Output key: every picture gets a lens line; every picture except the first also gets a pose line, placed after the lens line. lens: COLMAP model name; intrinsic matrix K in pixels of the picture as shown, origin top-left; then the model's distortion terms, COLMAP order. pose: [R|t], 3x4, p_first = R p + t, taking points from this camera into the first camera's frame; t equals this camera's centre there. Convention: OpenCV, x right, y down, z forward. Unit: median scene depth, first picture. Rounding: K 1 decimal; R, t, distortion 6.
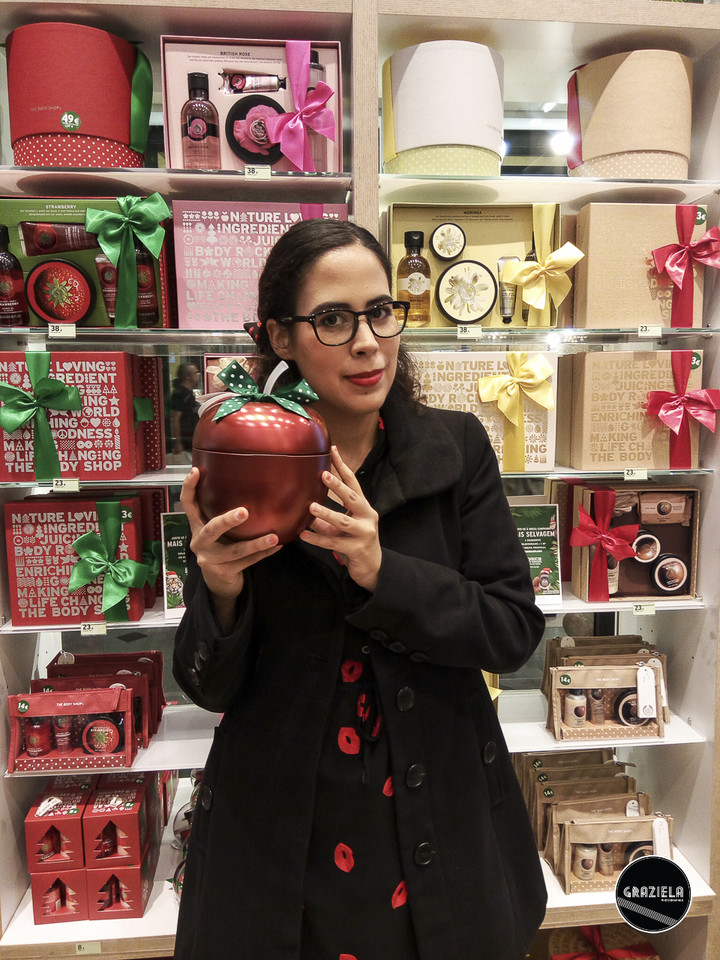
lens RADIAL K [[687.7, 0, 360.0], [0, 687.7, 480.0], [0, 0, 1]] dist [0.108886, -0.221734]
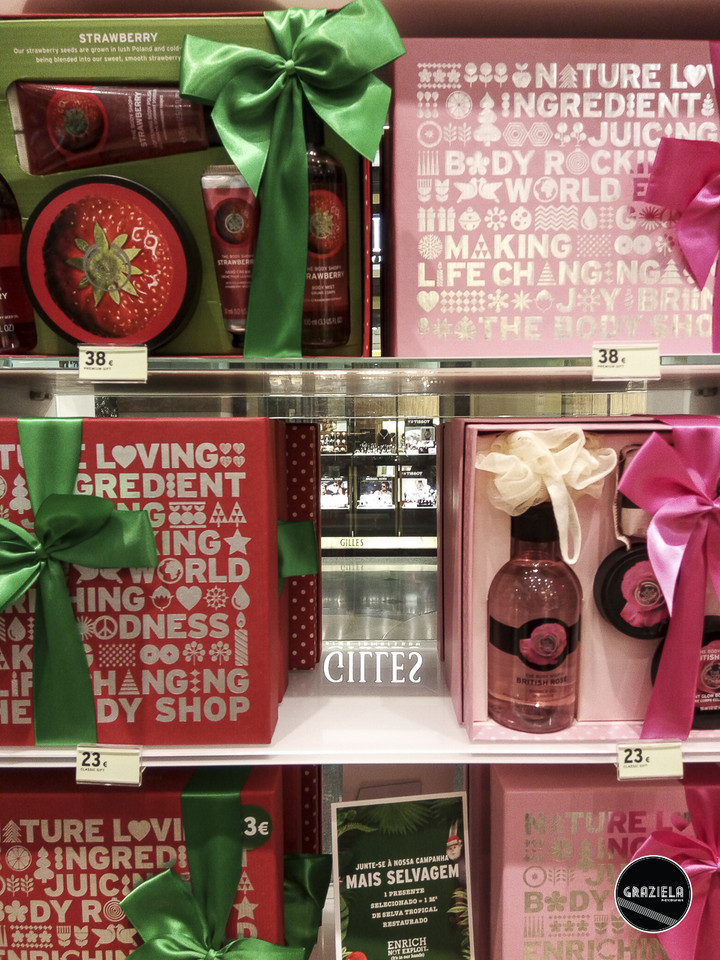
lens RADIAL K [[683.6, 0, 360.0], [0, 683.6, 480.0], [0, 0, 1]] dist [0.060729, -0.086621]
pose [[0.995245, 0.007908, -0.097084, -0.248133], [-0.013977, 0.997979, -0.061990, -0.125468], [0.096398, 0.063052, 0.993344, 0.623390]]
